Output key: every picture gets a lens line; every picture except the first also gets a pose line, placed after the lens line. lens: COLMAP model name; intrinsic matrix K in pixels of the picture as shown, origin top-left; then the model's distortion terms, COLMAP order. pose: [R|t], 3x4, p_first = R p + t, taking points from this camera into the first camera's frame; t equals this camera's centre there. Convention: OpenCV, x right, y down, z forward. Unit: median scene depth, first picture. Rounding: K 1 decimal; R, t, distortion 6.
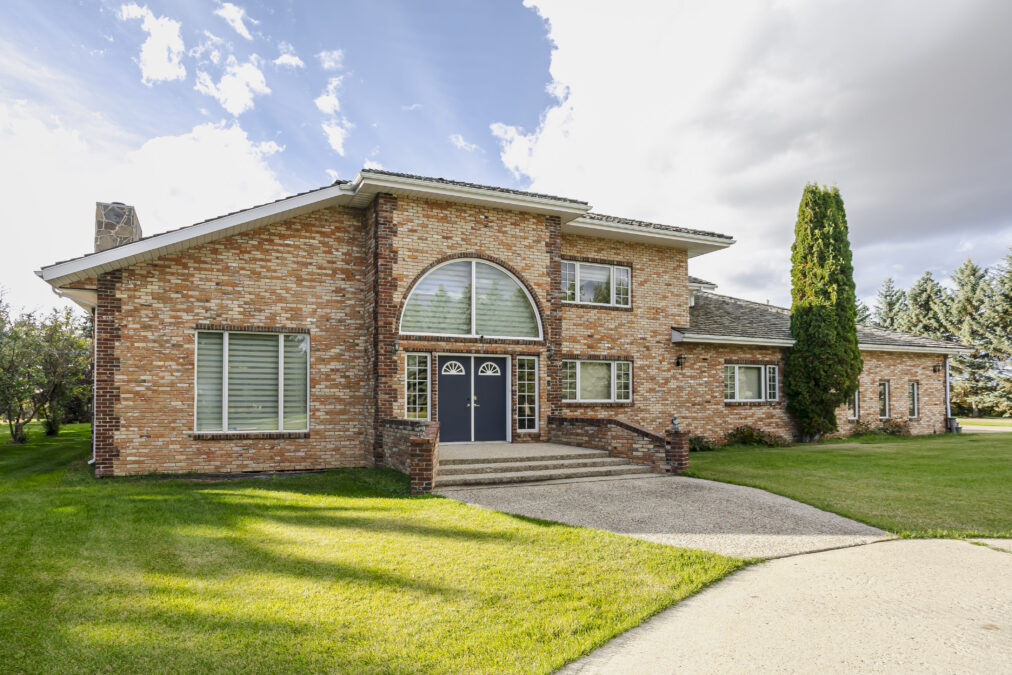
lens RADIAL K [[651.3, 0, 505.0], [0, 651.3, 381.8], [0, 0, 1]] dist [-0.027374, -0.000231]
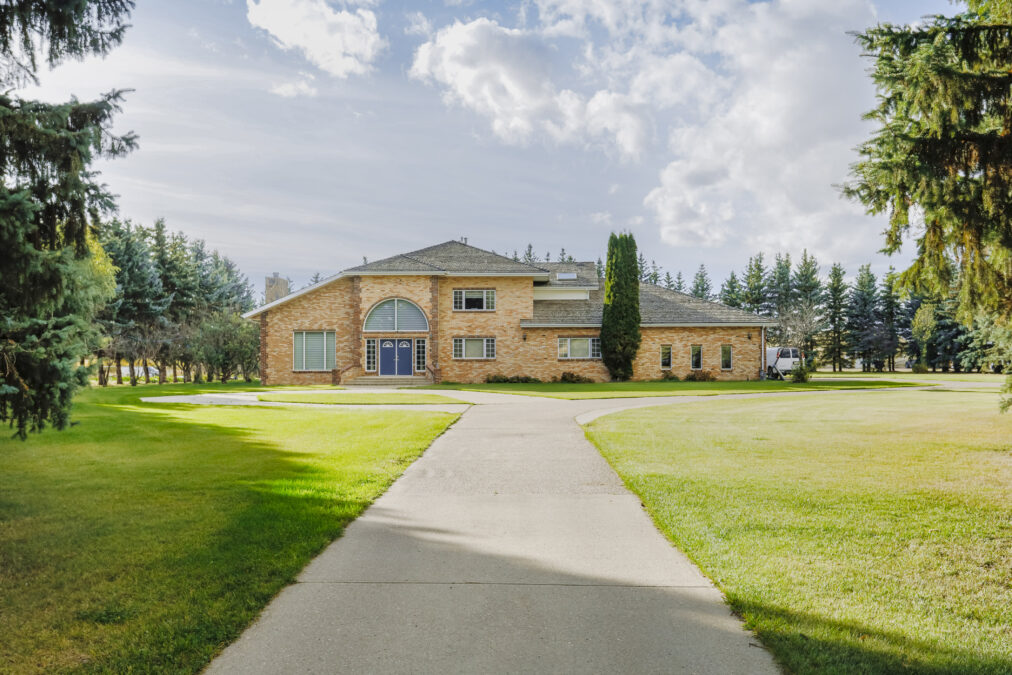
lens RADIAL K [[992.4, 0, 506.0], [0, 992.4, 337.5], [0, 0, 1]] dist [0.004167, 0.000951]
pose [[0.912743, -0.011046, -0.408385, 1.709361], [0.012230, 0.999925, 0.000286, -0.039662], [0.408351, -0.005256, 0.912810, -2.036218]]
